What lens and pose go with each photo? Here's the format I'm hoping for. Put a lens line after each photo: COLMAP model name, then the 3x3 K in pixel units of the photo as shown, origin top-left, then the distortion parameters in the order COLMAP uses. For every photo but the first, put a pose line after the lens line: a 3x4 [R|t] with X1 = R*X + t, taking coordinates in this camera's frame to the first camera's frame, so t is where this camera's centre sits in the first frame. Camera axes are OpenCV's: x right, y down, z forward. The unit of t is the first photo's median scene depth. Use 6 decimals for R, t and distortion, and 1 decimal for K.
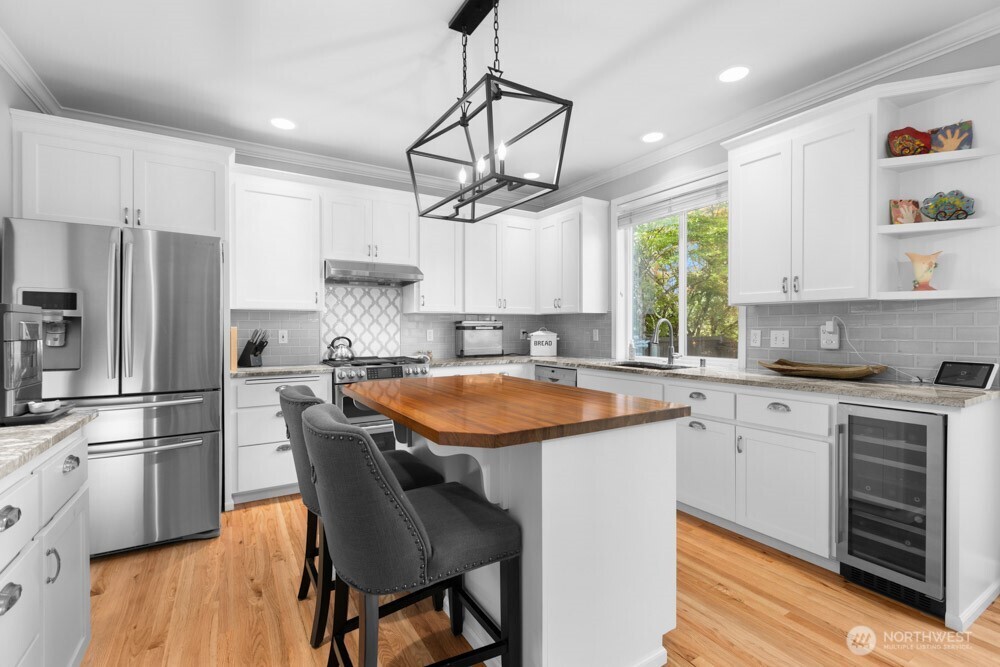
lens RADIAL K [[456.3, 0, 499.8], [0, 456.3, 330.6], [0, 0, 1]] dist [0.007145, -0.001968]
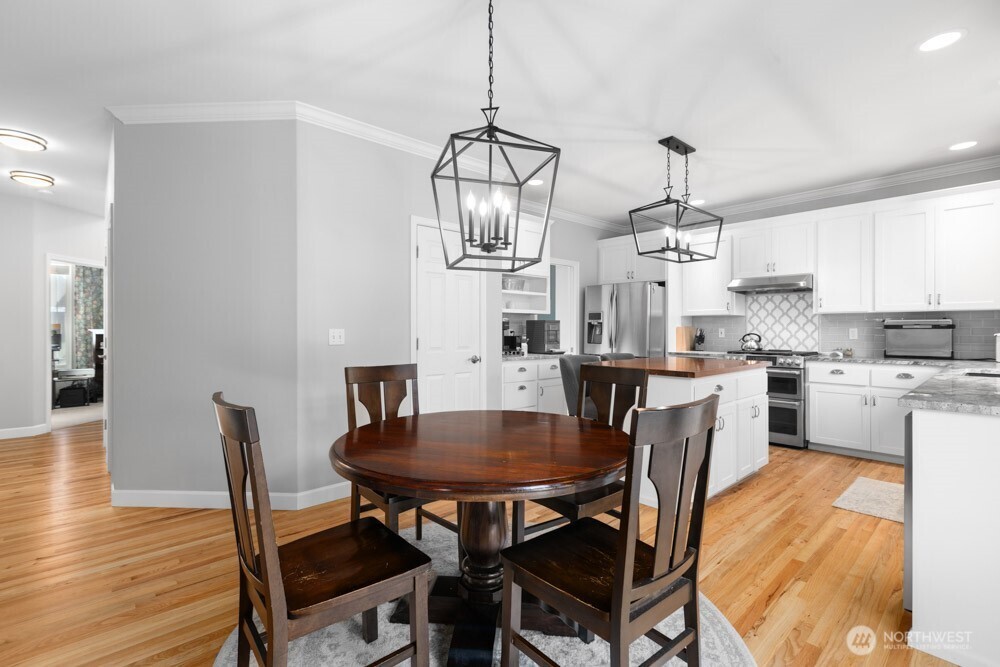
lens RADIAL K [[456.3, 0, 495.7], [0, 456.3, 332.8], [0, 0, 1]] dist [0.007145, -0.001968]
pose [[0.185852, 0.009825, -0.982529, 0.869970], [-0.006929, 0.999938, 0.008689, 0.005391], [0.982553, 0.005193, 0.185909, -0.007803]]
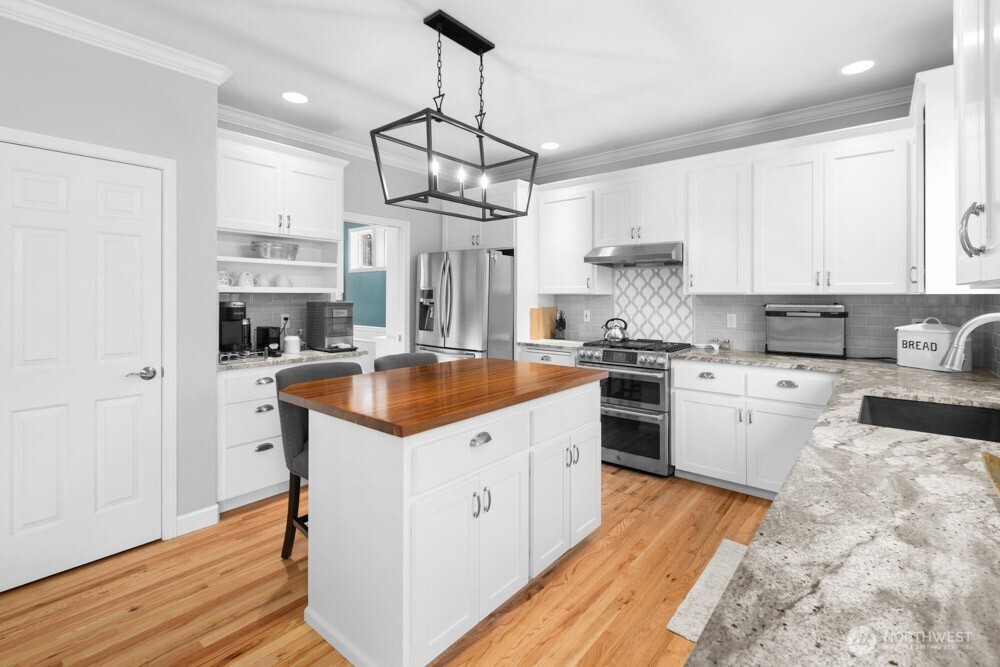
lens RADIAL K [[456.3, 0, 506.4], [0, 456.3, 300.0], [0, 0, 1]] dist [0.007145, -0.001968]
pose [[0.325888, 0.011234, -0.945342, 0.576101], [-0.007350, 0.999929, 0.009349, -0.037220], [0.945380, 0.003902, 0.325947, 0.423551]]
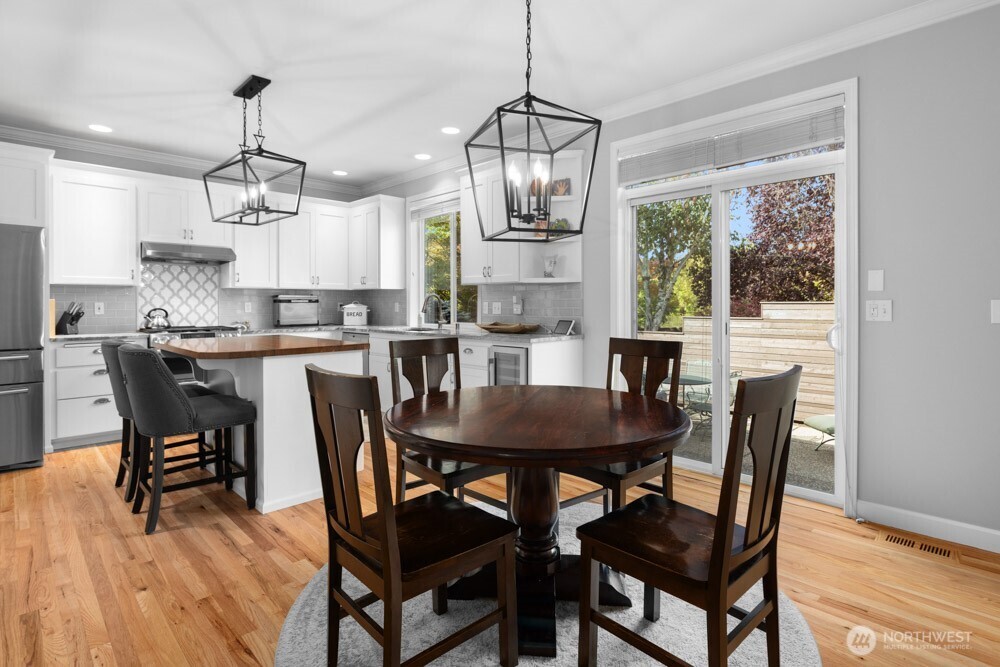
lens RADIAL K [[512.3, 0, 500.8], [0, 512.3, 305.3], [0, 0, 1]] dist [0.005904, -0.002251]
pose [[0.973714, -0.000475, 0.227773, 0.201615], [0.000983, 0.999997, -0.002117, 0.009540], [-0.227771, 0.002286, 0.973712, -0.460471]]
